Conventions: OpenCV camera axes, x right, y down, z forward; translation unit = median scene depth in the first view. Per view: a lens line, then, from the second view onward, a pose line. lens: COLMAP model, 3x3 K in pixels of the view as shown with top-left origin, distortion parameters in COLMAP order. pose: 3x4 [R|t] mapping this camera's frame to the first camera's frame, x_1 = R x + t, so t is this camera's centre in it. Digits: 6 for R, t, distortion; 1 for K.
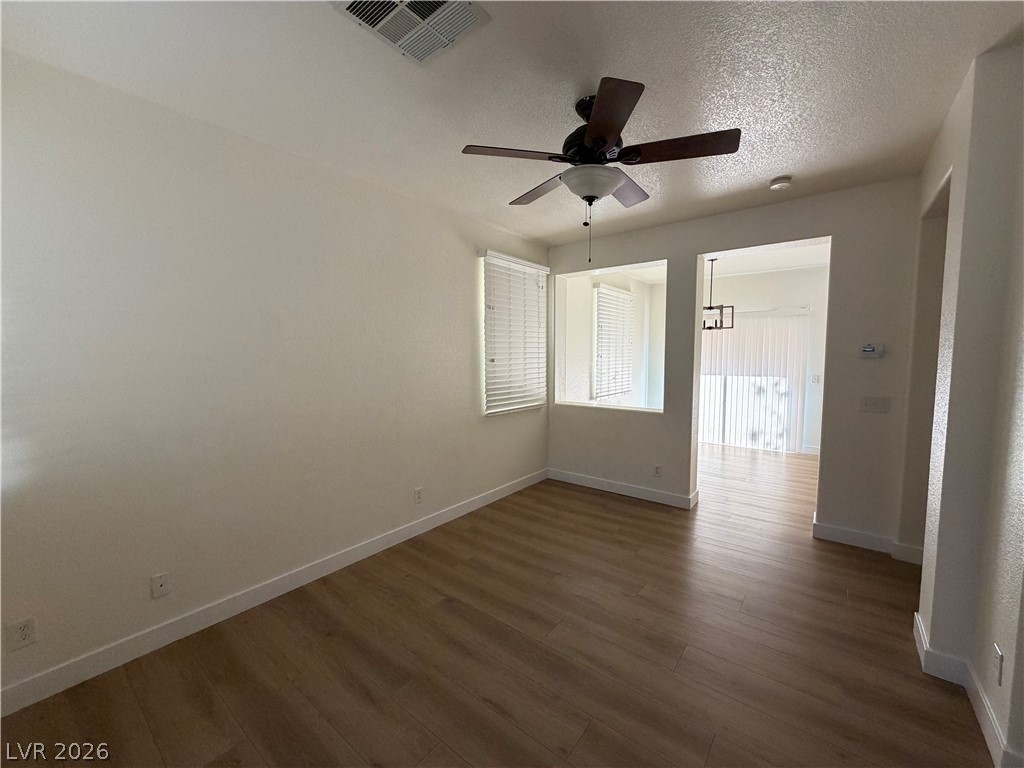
lens RADIAL K [[408.9, 0, 513.4], [0, 408.9, 387.5], [0, 0, 1]] dist [0.002523, -0.000475]
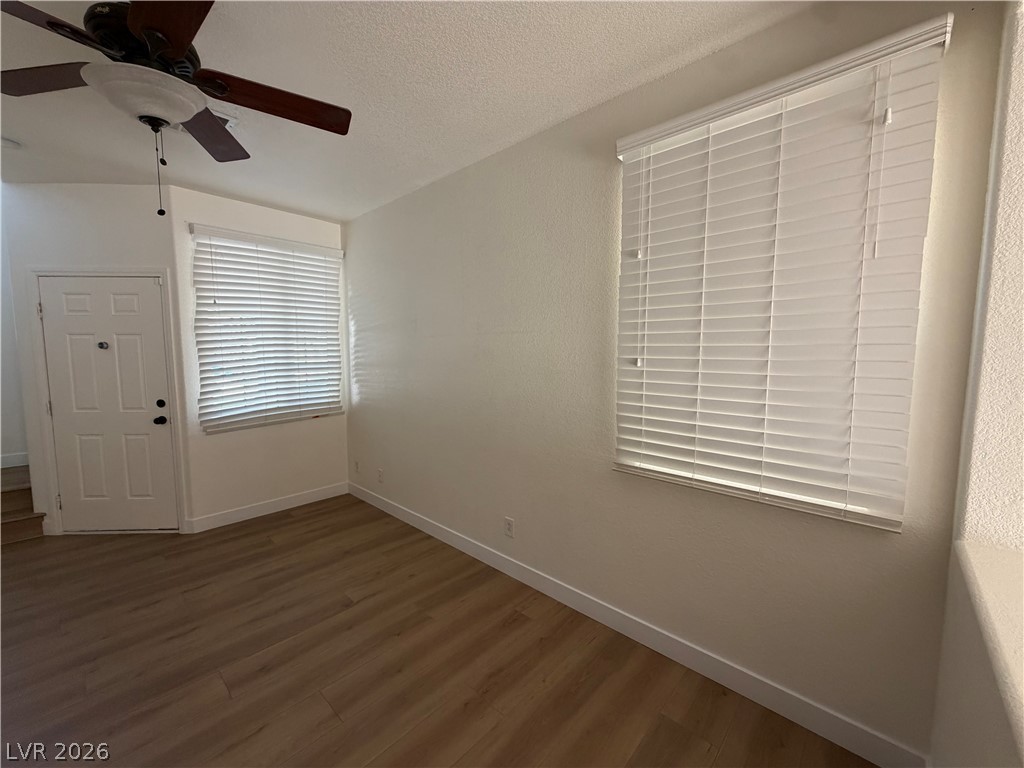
lens RADIAL K [[408.9, 0, 512.2], [0, 408.9, 386.2], [0, 0, 1]] dist [0.002523, -0.000475]
pose [[-0.087202, 0.093199, -0.991821, 0.477603], [-0.083763, 0.991402, 0.100524, -0.078834], [0.992663, 0.091844, -0.078645, 0.939886]]
